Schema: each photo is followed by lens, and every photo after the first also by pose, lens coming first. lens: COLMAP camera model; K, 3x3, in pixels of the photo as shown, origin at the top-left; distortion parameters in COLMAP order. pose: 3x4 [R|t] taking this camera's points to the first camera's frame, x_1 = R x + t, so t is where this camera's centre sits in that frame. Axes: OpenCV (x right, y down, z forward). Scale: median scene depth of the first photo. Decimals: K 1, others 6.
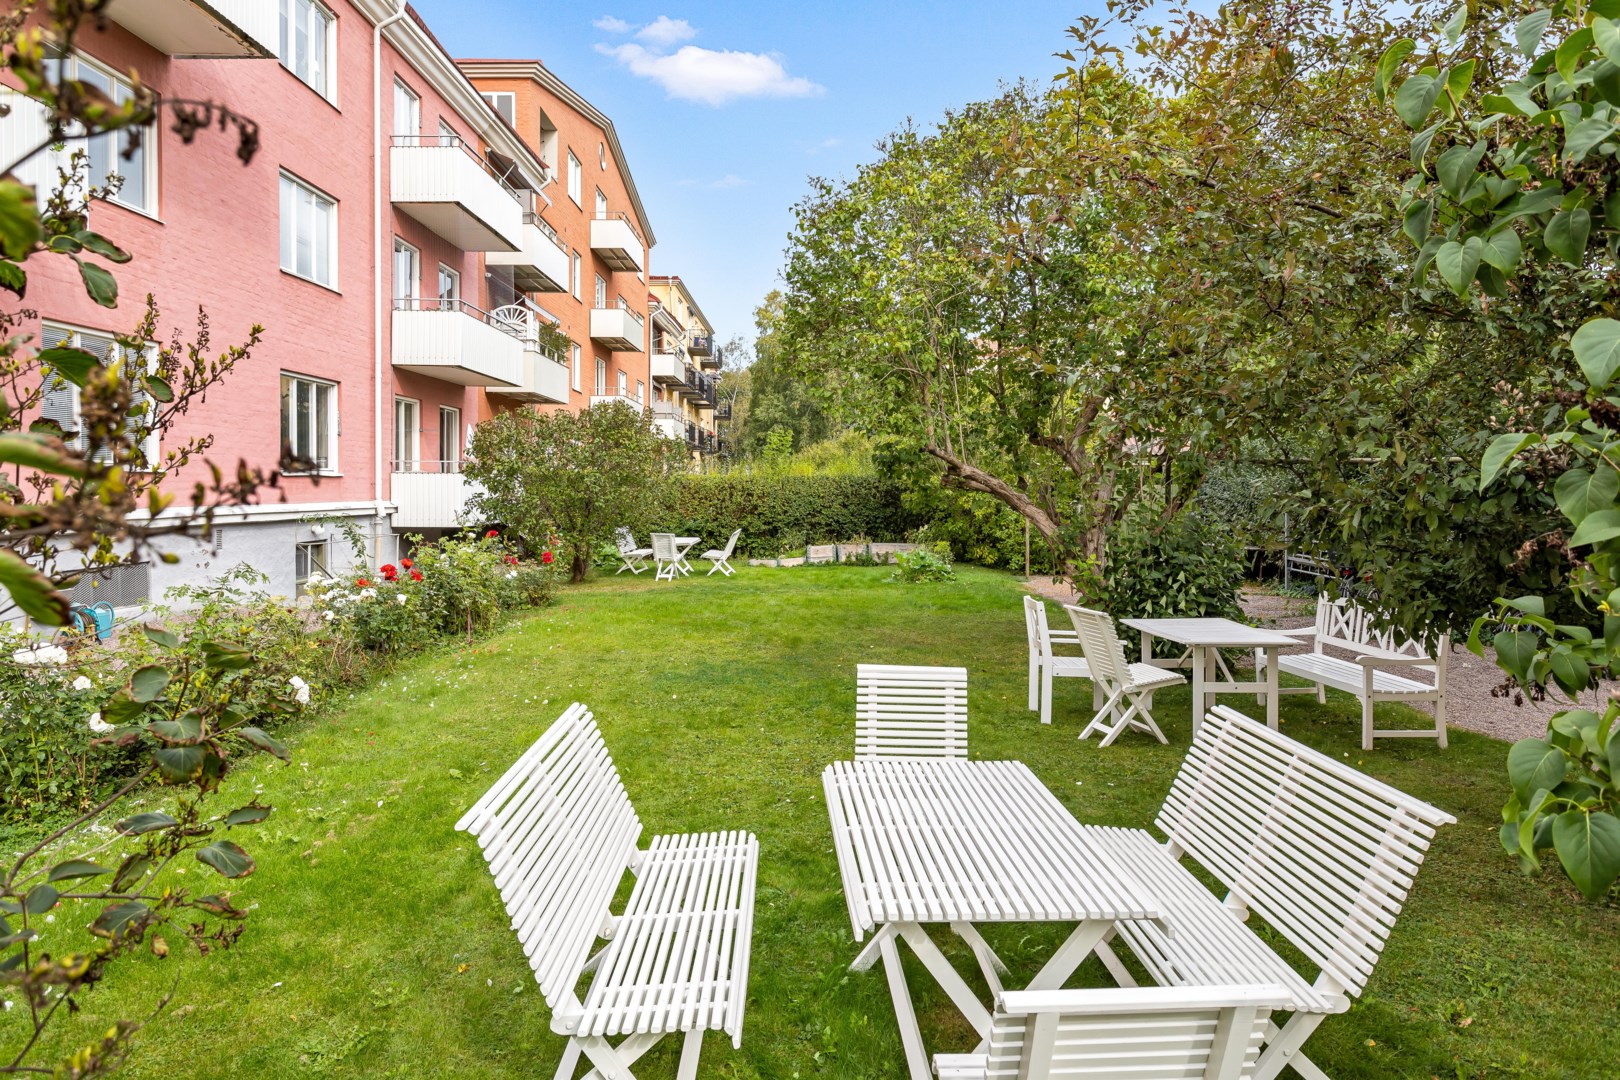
lens RADIAL K [[1011.9, 0, 810.0], [0, 1011.9, 540.0], [0, 0, 1]] dist [-0.000374, 0.000059]
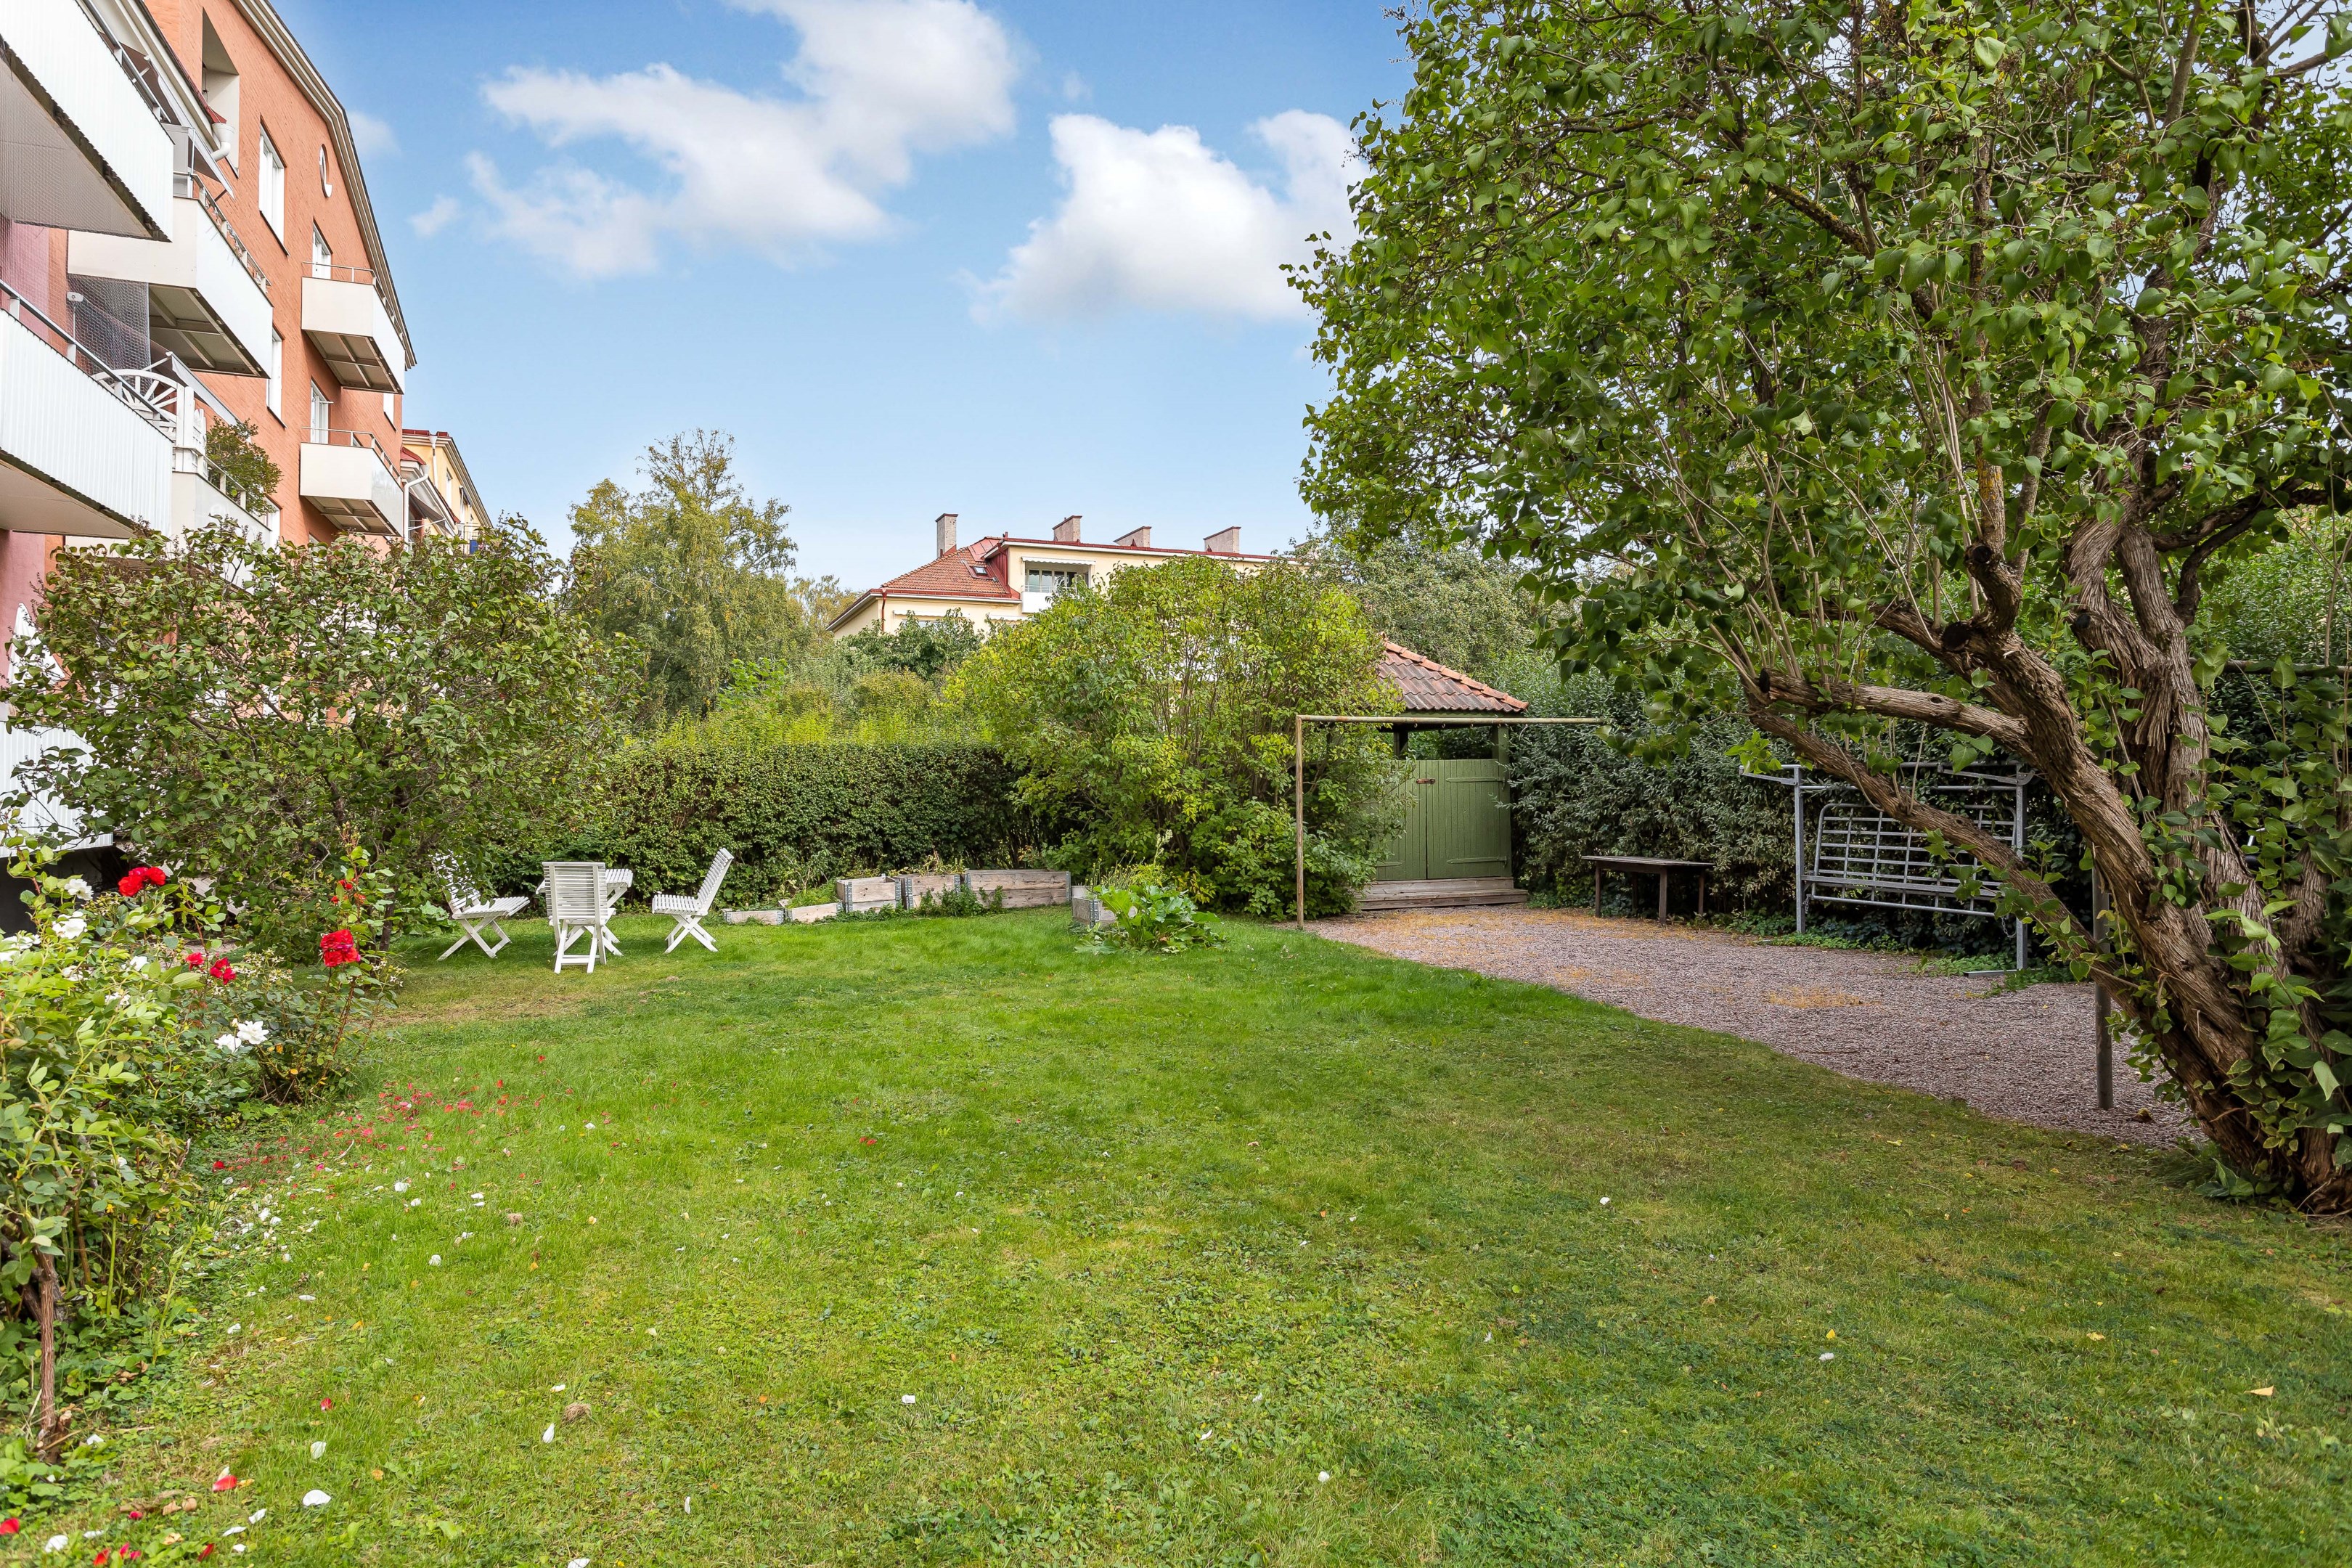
lens RADIAL K [[1383.5, 0, 1176.0], [0, 1383.5, 784.0], [0, 0, 1]] dist [0.001659, 0.002422]
pose [[0.929704, -0.002412, 0.368300, -0.096522], [0.022806, 0.998437, -0.051031, -0.002788], [-0.367601, 0.055843, 0.928305, 0.276011]]
